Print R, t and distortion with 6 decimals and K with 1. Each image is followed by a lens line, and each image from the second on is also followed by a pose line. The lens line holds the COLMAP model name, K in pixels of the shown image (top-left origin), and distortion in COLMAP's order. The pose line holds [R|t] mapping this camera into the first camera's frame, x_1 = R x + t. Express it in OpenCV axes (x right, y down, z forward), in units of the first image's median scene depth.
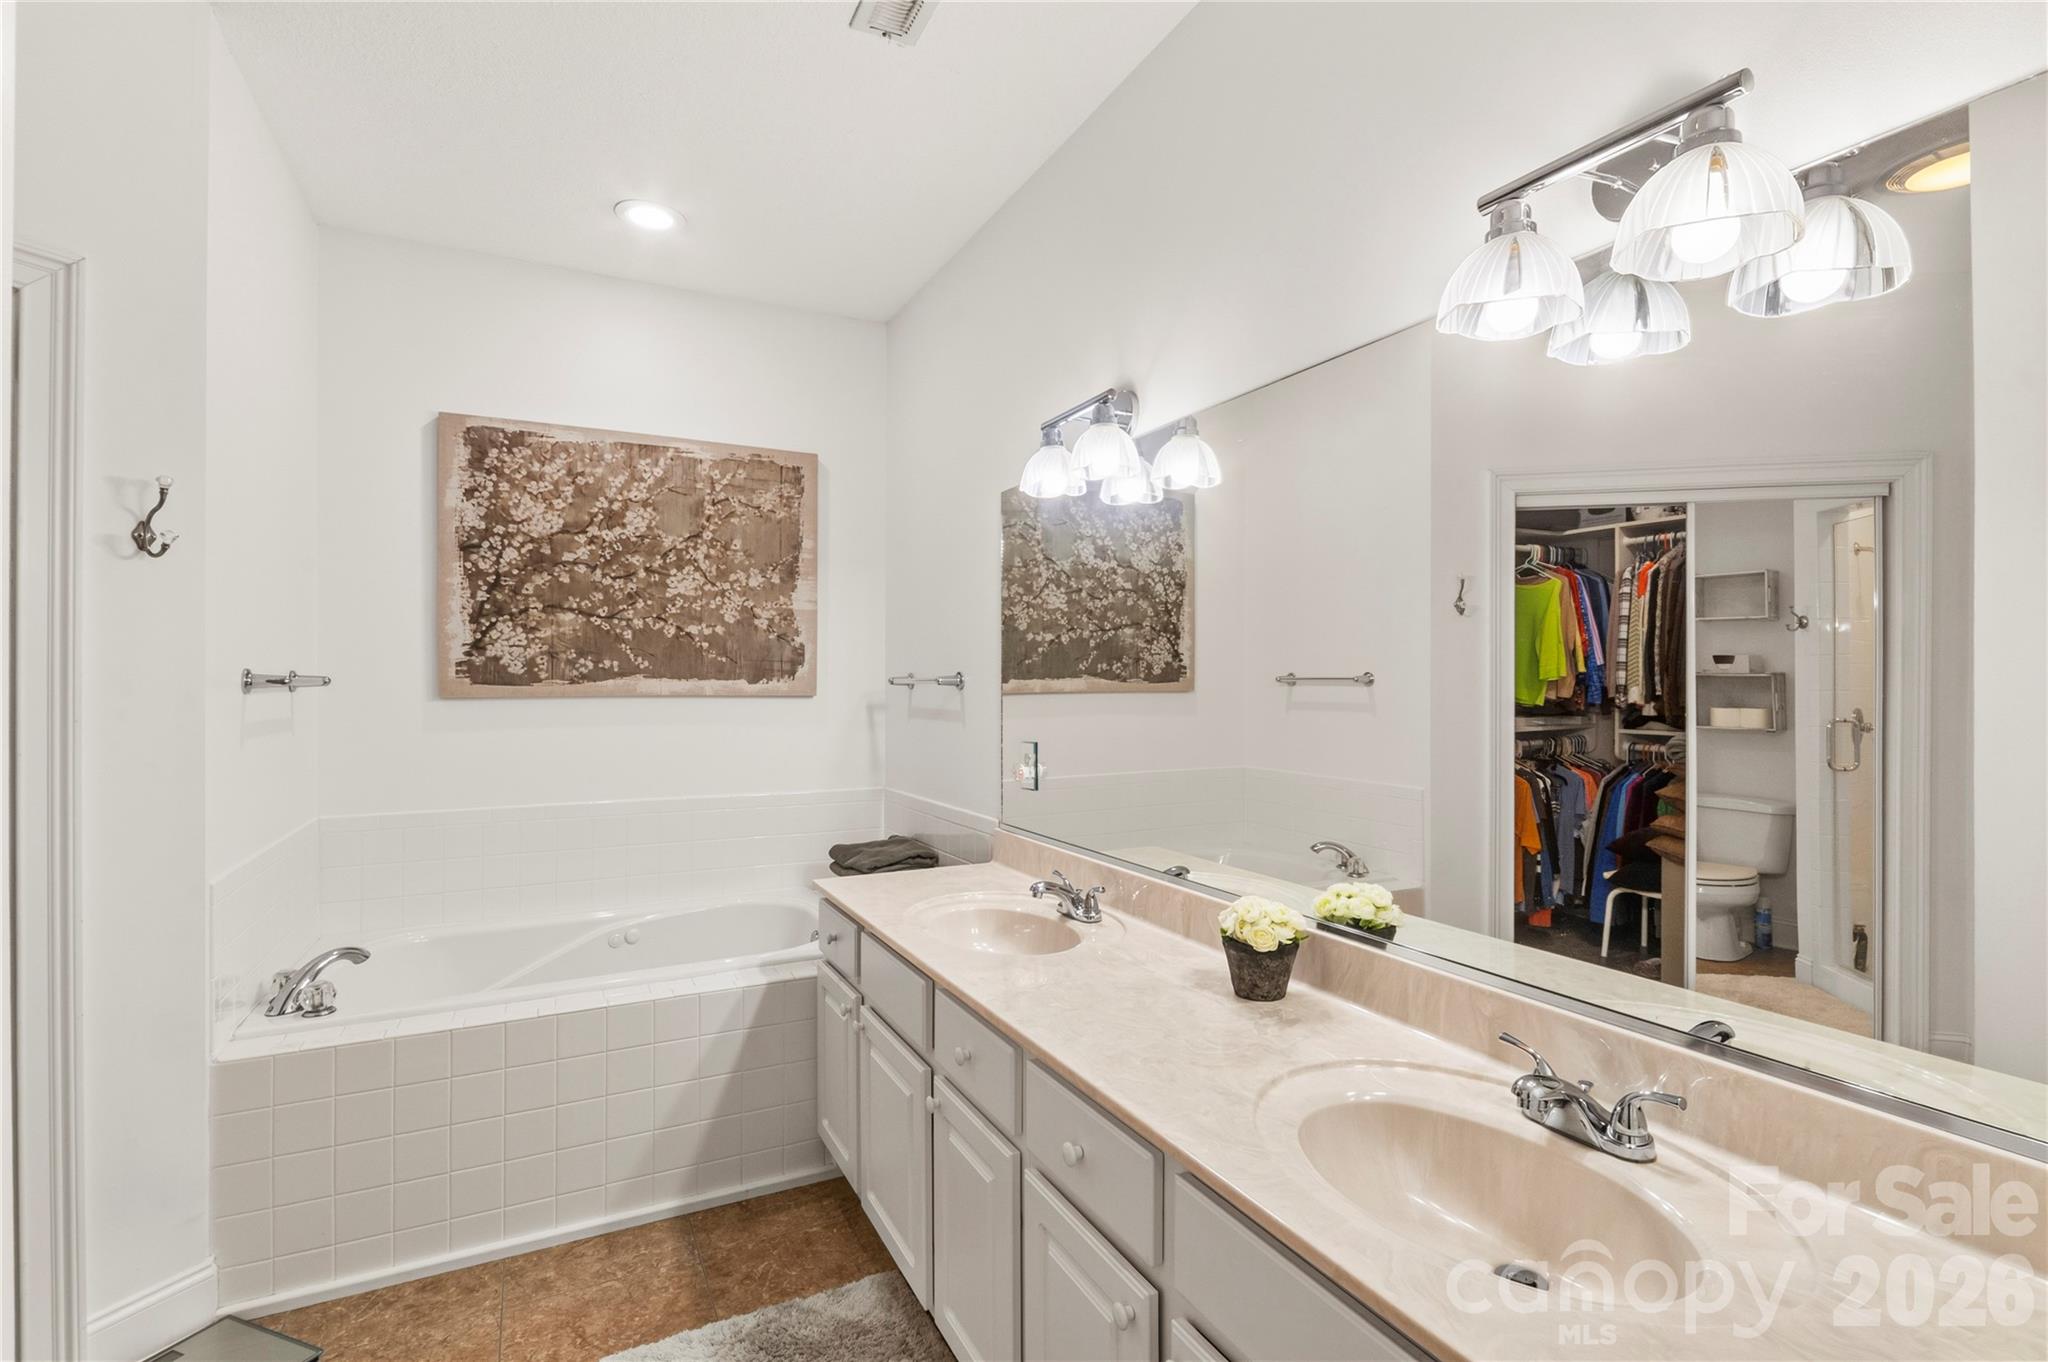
lens RADIAL K [[946.9, 0, 1025.7], [0, 946.9, 676.7], [0, 0, 1]] dist [0.003055, 0.000445]
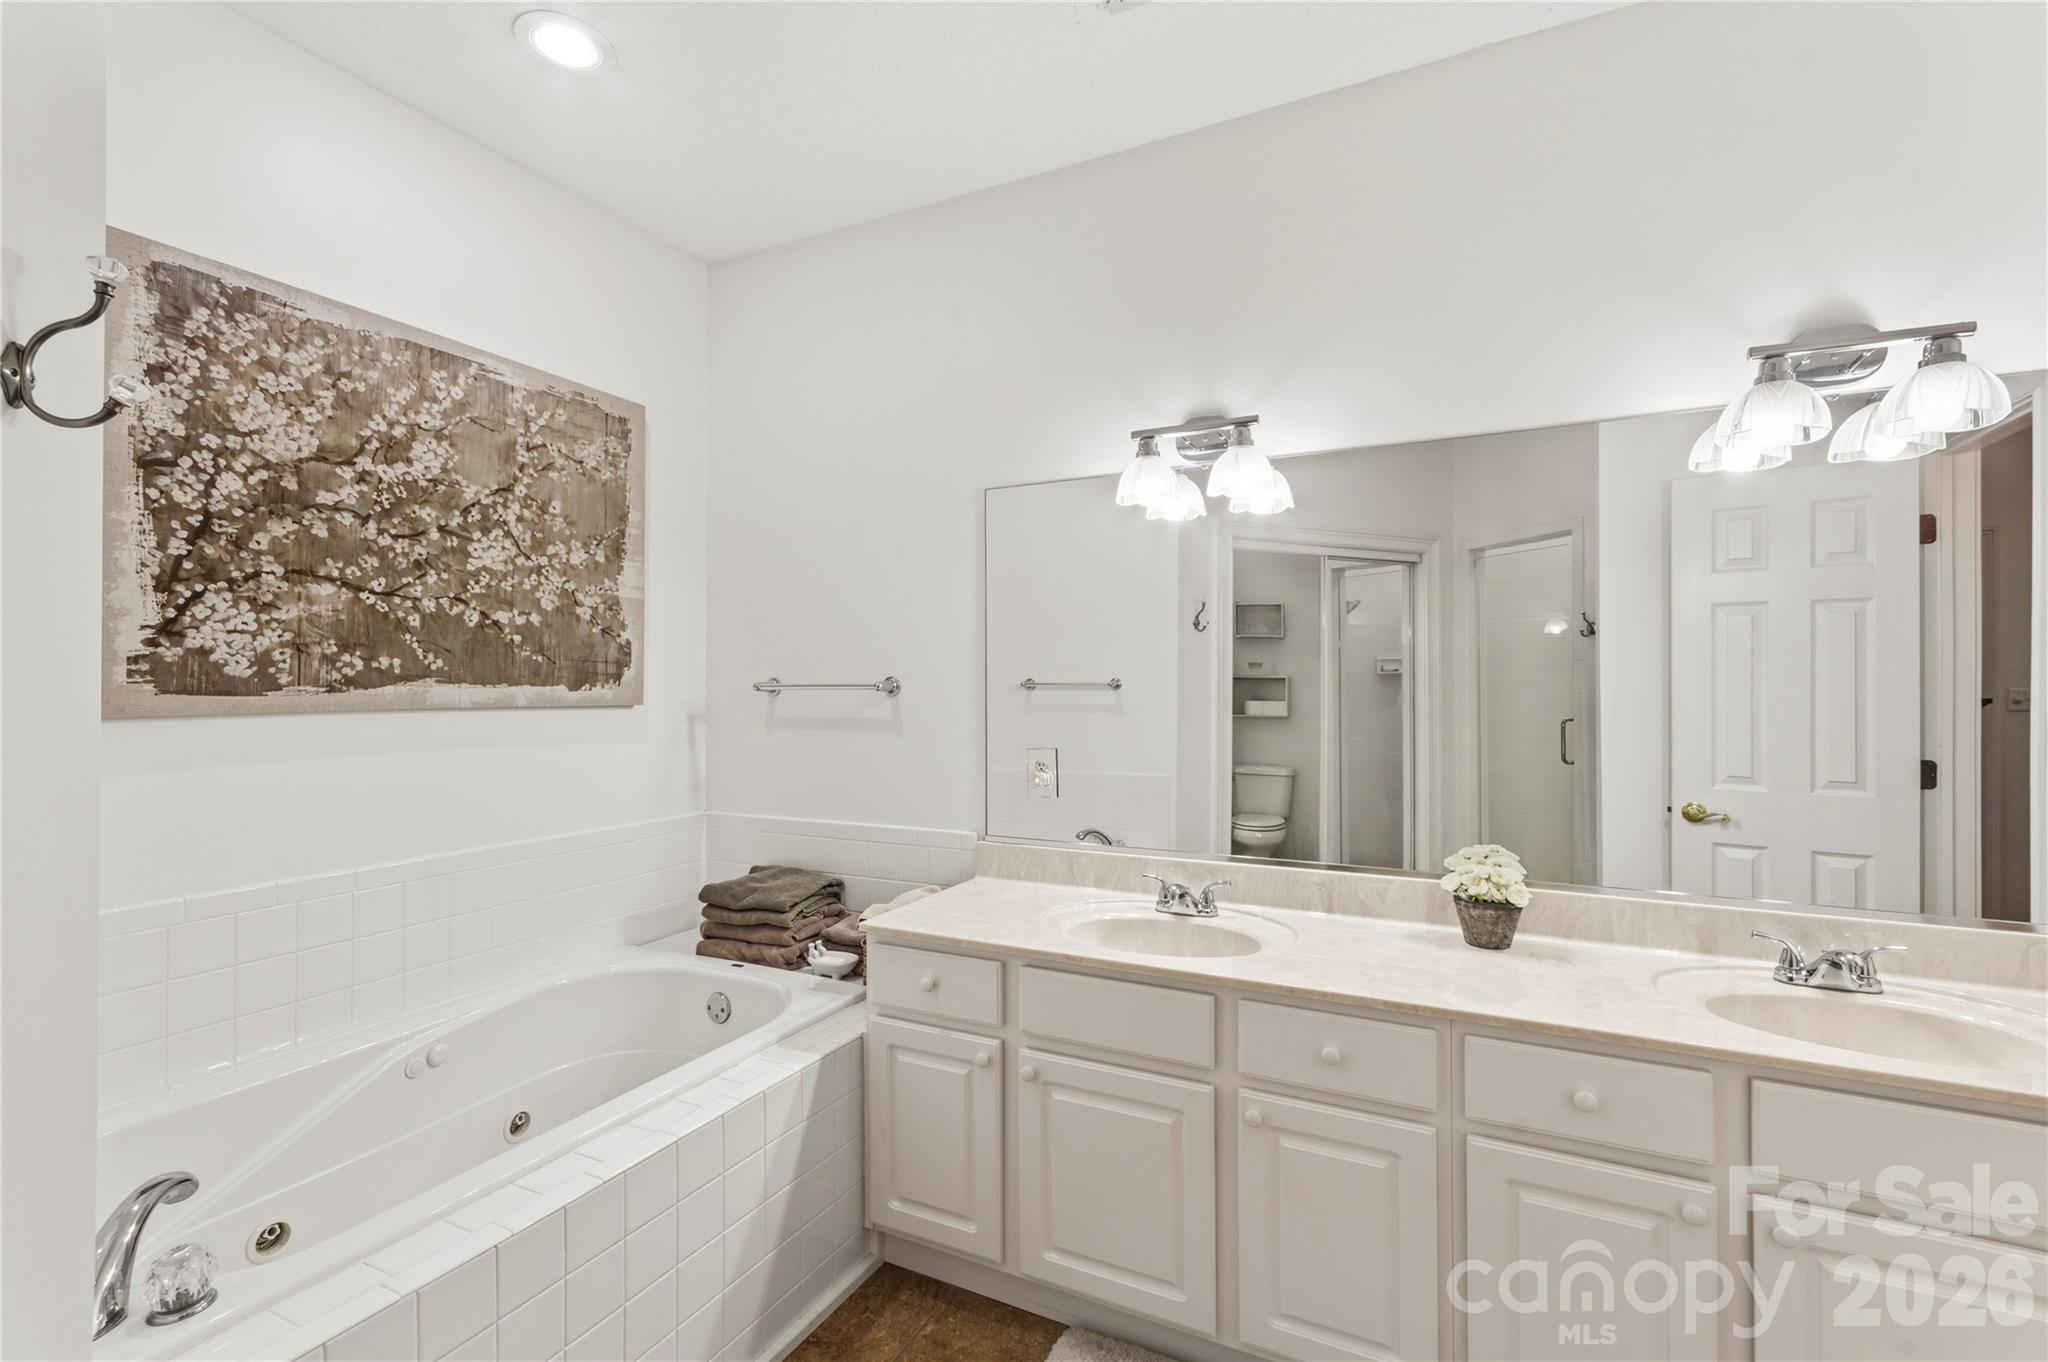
lens RADIAL K [[900.8, 0, 1019.2], [0, 900.8, 681.6], [0, 0, 1]] dist [0.002366, -0.000293]
pose [[0.808707, 0.000546, 0.588212, -0.459891], [0.000330, 0.999999, -0.001382, 0.001116], [-0.588212, 0.001312, 0.808706, 0.214184]]
